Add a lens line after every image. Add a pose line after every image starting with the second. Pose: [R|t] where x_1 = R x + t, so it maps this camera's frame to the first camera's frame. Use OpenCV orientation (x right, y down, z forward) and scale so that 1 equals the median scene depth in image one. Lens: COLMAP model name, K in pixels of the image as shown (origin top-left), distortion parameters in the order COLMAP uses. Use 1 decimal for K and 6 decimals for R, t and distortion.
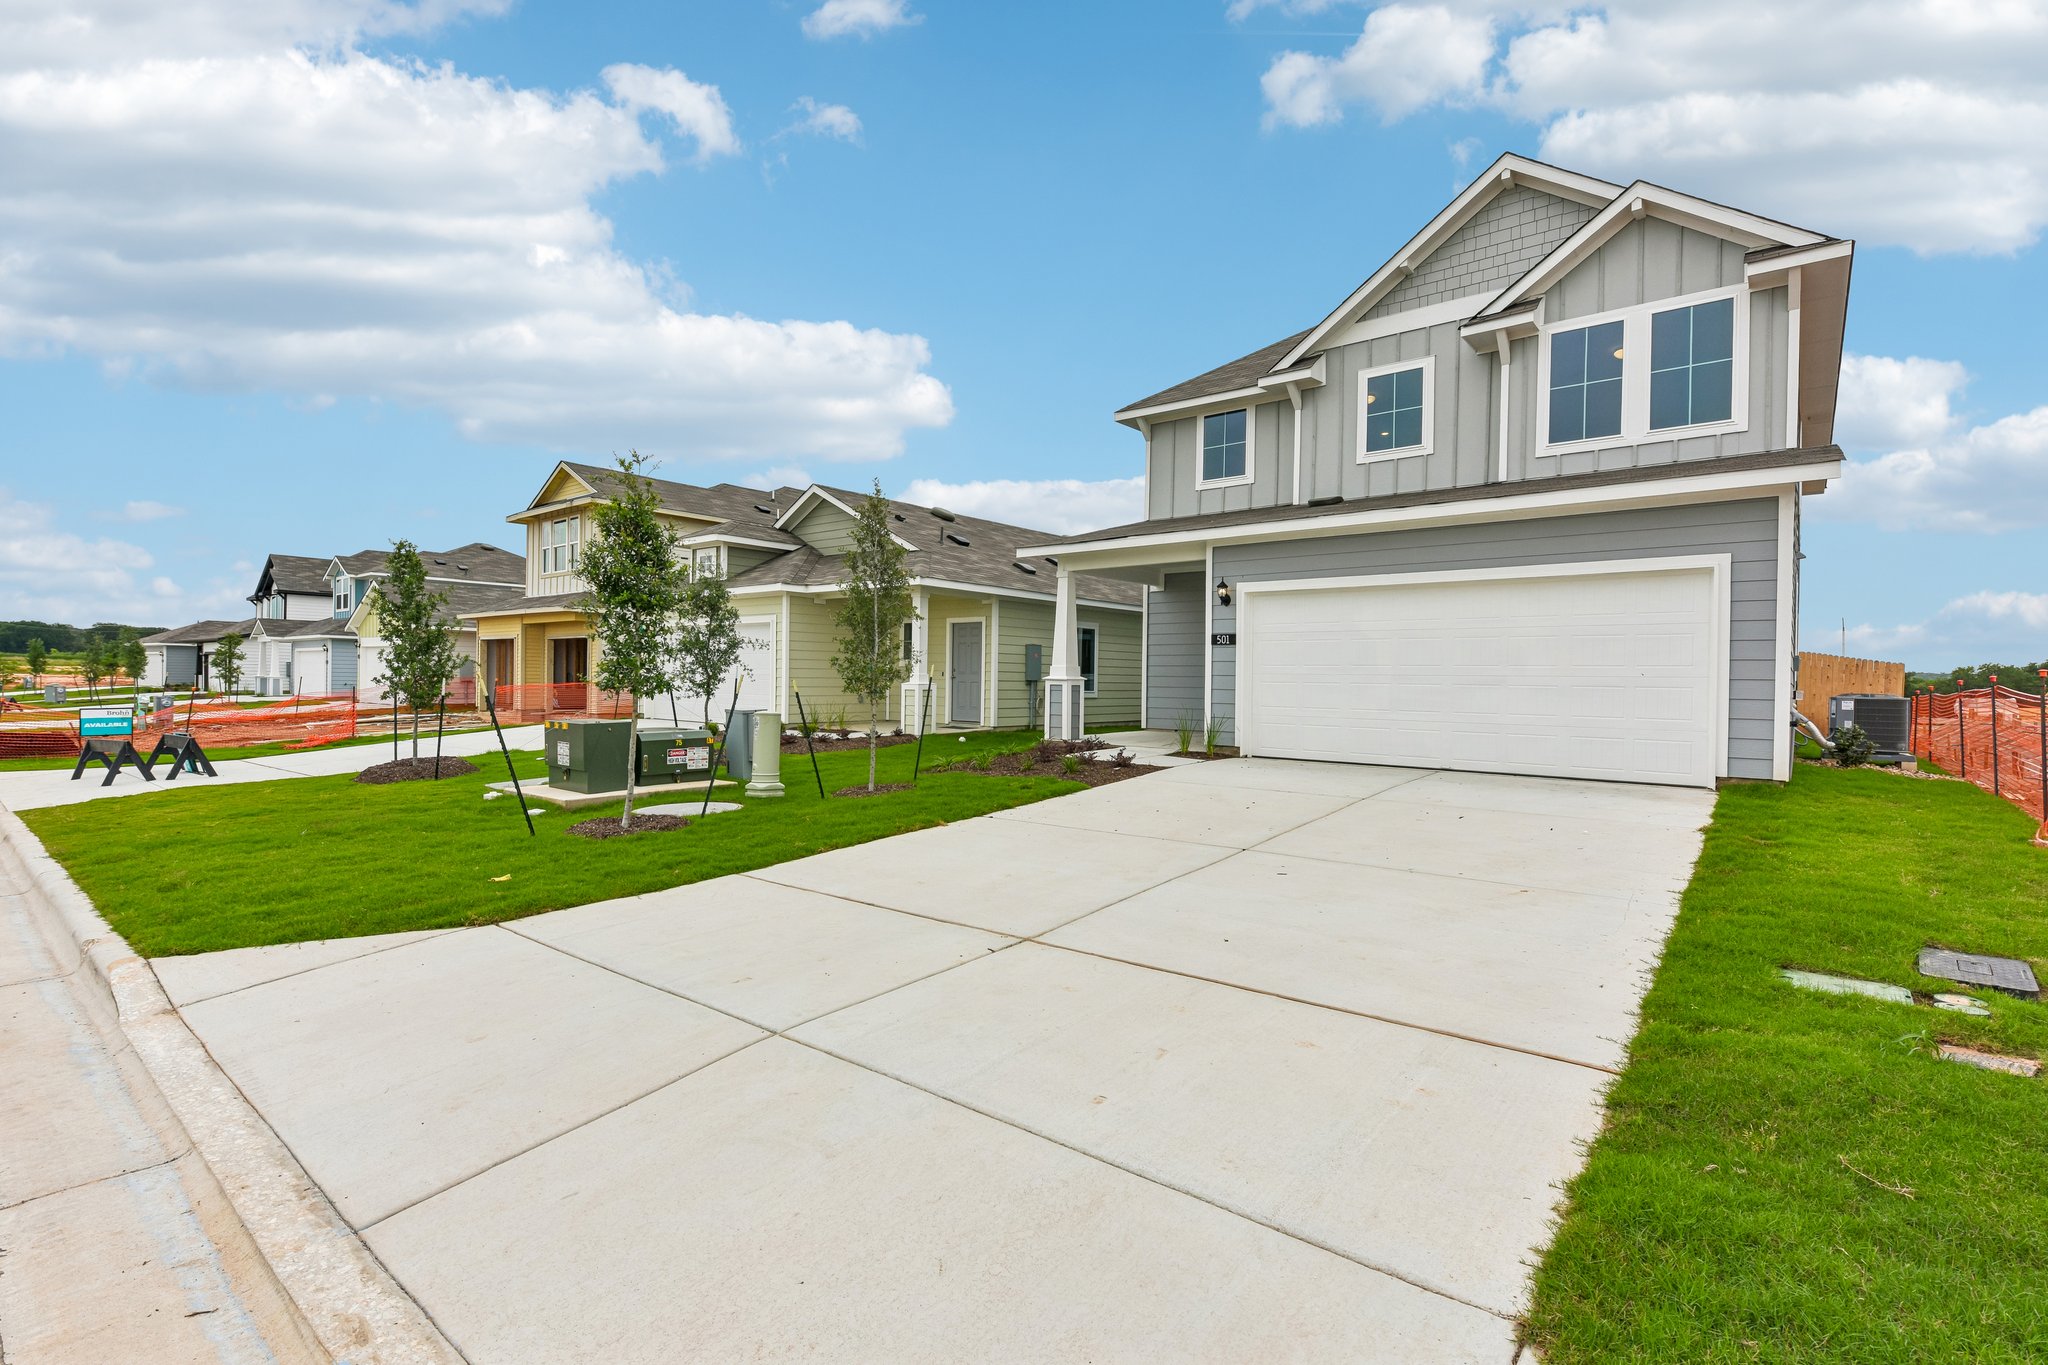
lens RADIAL K [[934.4, 0, 1024.0], [0, 934.4, 692.8], [0, 0, 1]] dist [0.003631, 0.000308]
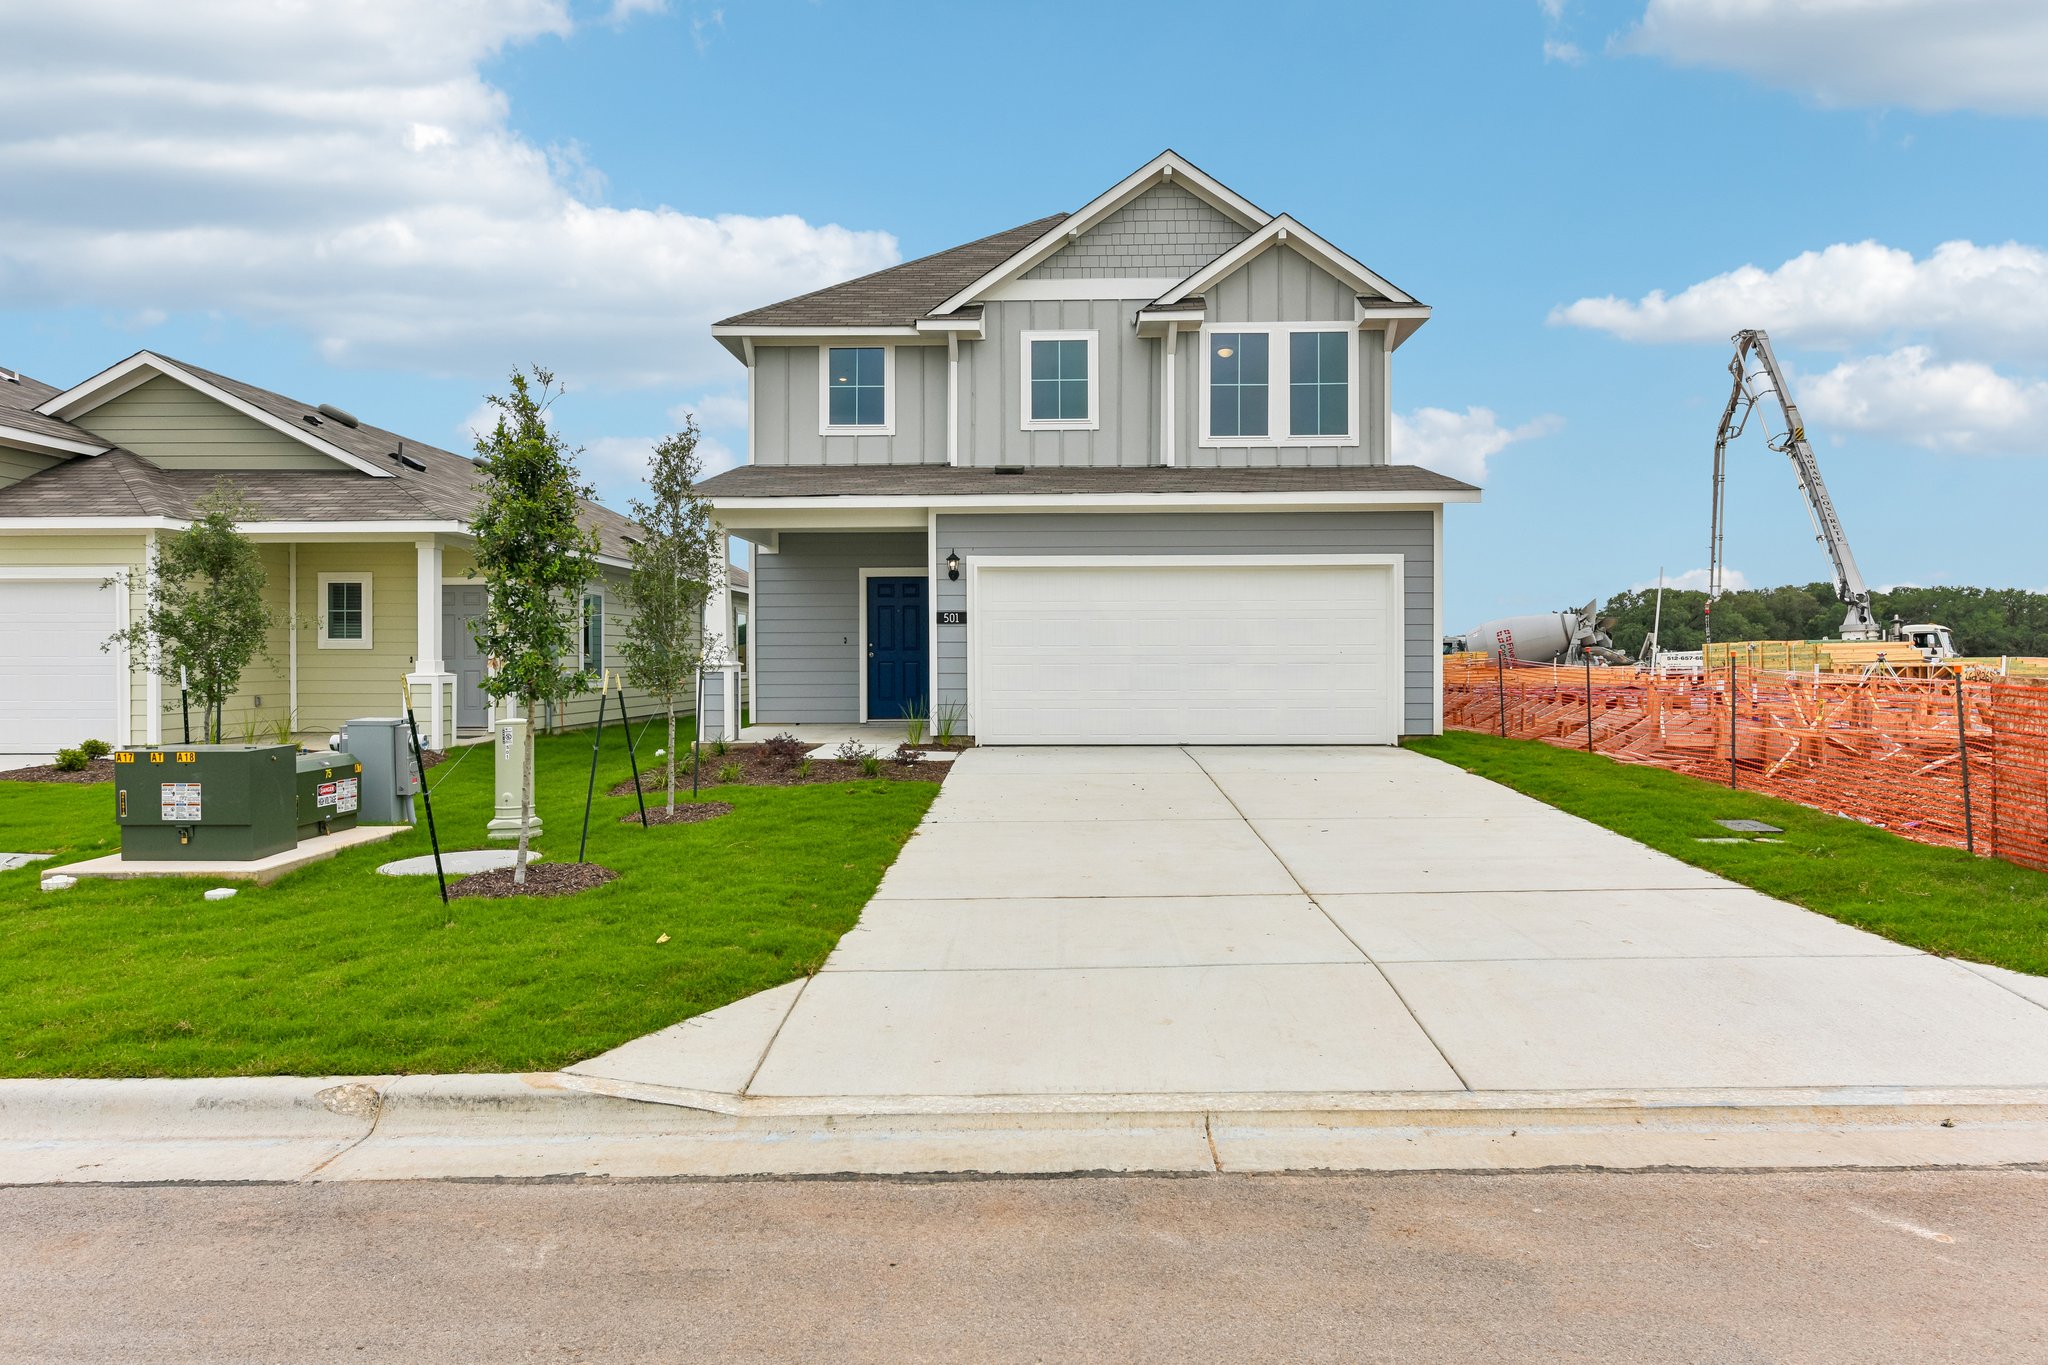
lens RADIAL K [[1276.0, 0, 1024.0], [0, 1276.0, 682.5], [0, 0, 1]] dist [0.003652, 0.001073]
pose [[0.785549, -0.028307, 0.618151, -0.497524], [0.022984, 0.999599, 0.016566, -0.013424], [-0.618372, 0.001194, 0.785885, -0.011891]]
